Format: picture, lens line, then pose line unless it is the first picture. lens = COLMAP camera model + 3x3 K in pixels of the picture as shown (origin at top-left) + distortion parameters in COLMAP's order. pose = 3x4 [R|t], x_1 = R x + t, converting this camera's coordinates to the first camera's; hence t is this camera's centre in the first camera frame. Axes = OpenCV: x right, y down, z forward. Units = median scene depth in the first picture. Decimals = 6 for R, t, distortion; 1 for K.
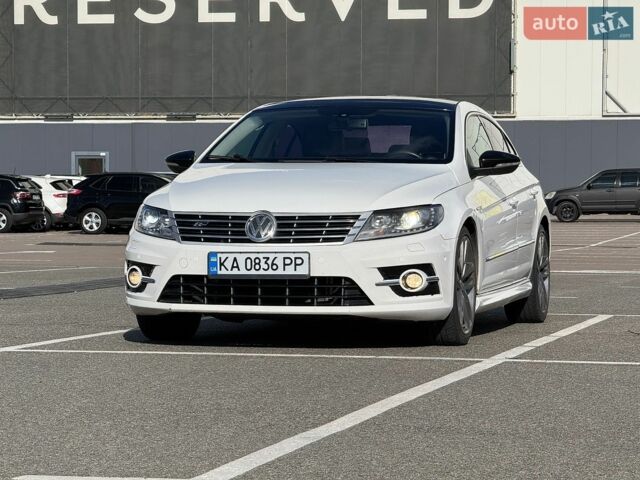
lens RADIAL K [[2188.3, 0, 320.0], [0, 2188.3, 240.0], [0, 0, 1]] dist [0.234294, 0.788440]
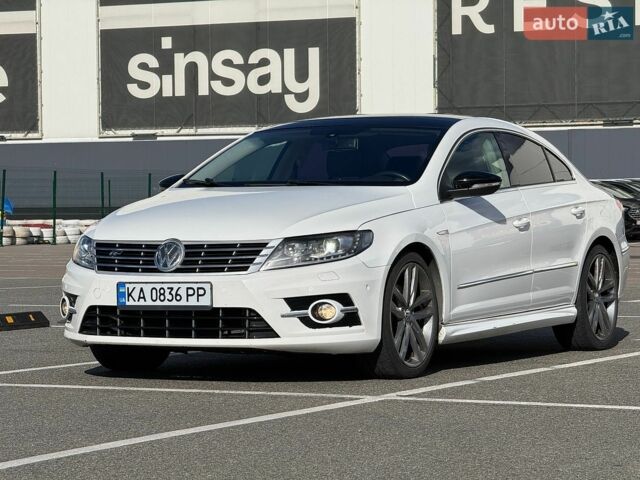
lens RADIAL K [[2188.3, 0, 320.0], [0, 2188.3, 240.0], [0, 0, 1]] dist [0.234294, 0.788440]
pose [[0.971417, -0.008121, -0.237240, 0.265270], [0.007603, 0.999966, -0.003098, -0.009448], [0.237257, 0.001206, 0.971446, 0.079957]]
